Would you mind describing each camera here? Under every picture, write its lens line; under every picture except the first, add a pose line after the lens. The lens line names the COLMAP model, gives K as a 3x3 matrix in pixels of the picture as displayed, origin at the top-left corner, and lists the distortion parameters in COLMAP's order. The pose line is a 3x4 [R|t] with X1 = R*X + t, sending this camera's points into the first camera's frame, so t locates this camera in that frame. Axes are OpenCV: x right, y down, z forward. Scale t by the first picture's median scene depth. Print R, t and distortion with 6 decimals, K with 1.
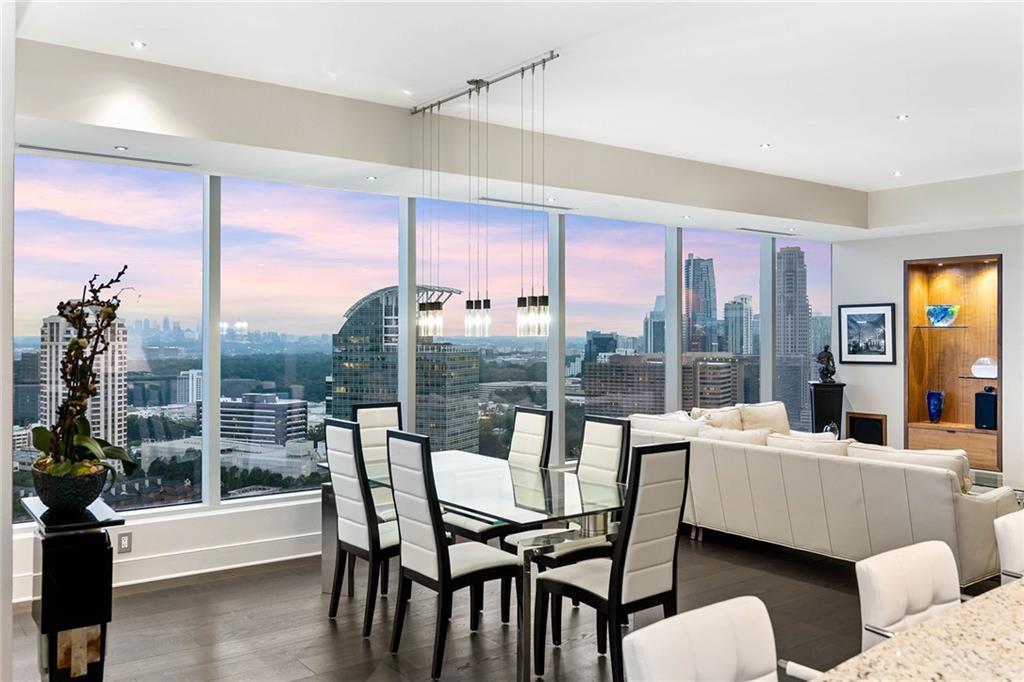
lens RADIAL K [[857.7, 0, 509.3], [0, 857.7, 335.5], [0, 0, 1]] dist [-0.017709, 0.019378]
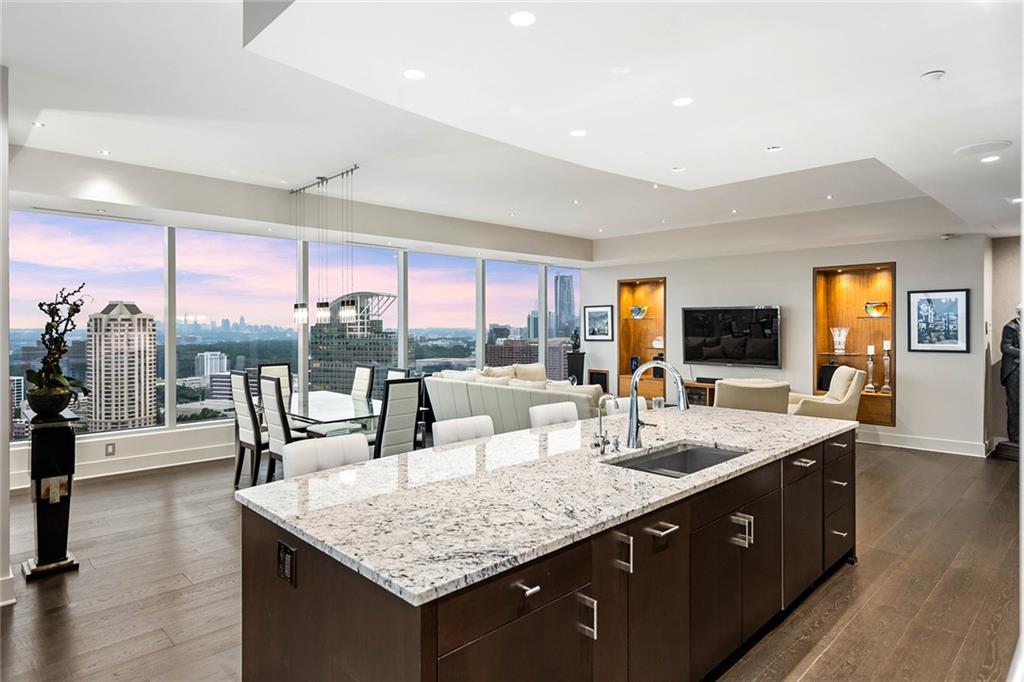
lens RADIAL K [[580.8, 0, 513.7], [0, 580.8, 331.4], [0, 0, 1]] dist [0.003985, -0.001991]
pose [[0.991532, -0.003196, 0.129826, 0.101536], [0.002186, 0.999966, 0.007919, 0.004862], [-0.129847, -0.007568, 0.991505, -0.120709]]
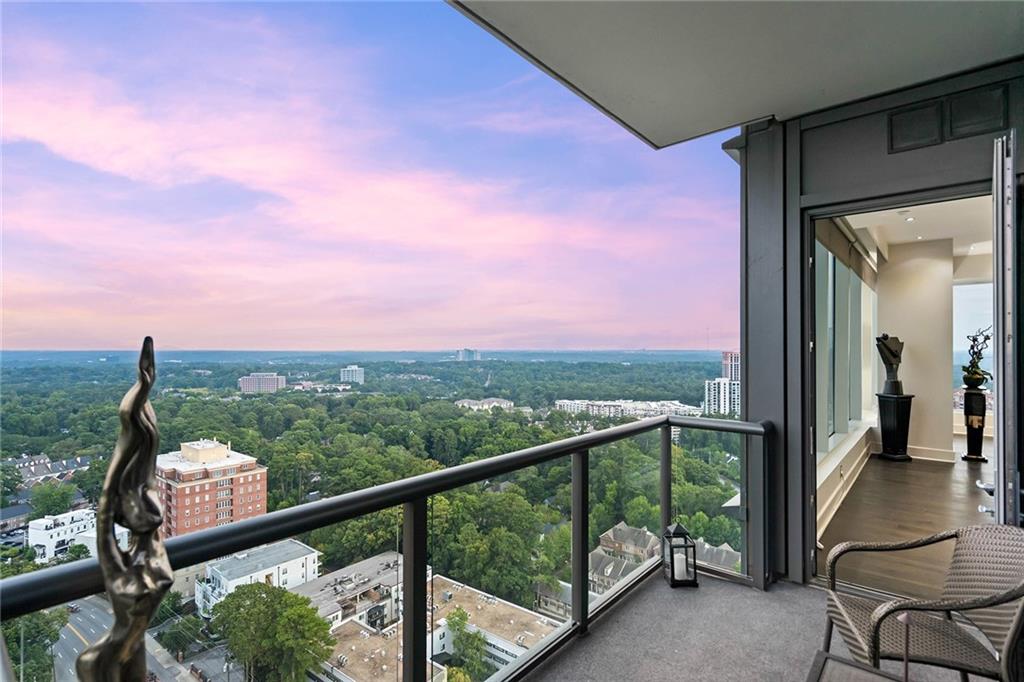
lens RADIAL K [[502.4, 0, 511.5], [0, 502.4, 340.2], [0, 0, 1]] dist [-0.011901, -0.001239]
pose [[0.262475, -0.014158, -0.964835, 0.369014], [0.000061, 0.999893, -0.014656, 0.005451], [0.964939, 0.003788, 0.262448, -0.537589]]
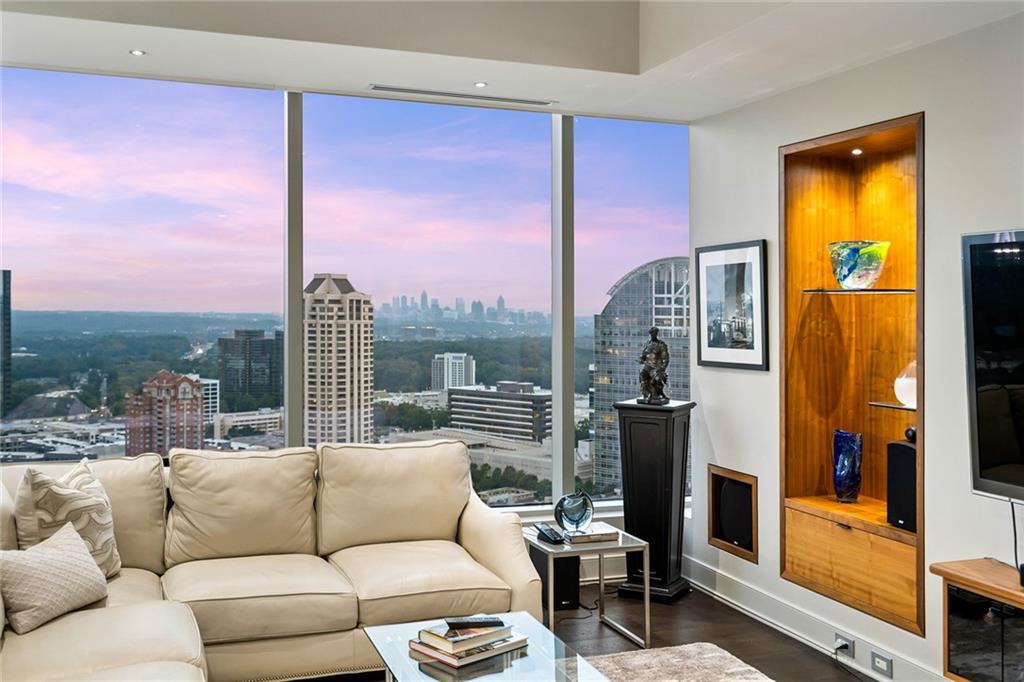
lens RADIAL K [[1016.5, 0, 527.1], [0, 1016.5, 316.5], [0, 0, 1]] dist [-0.018433, 0.000000]
pose [[0.958242, 0.012747, -0.285674, 0.472935], [-0.013068, 0.999914, 0.000781, 0.005386], [0.285659, 0.002985, 0.958327, 0.421359]]
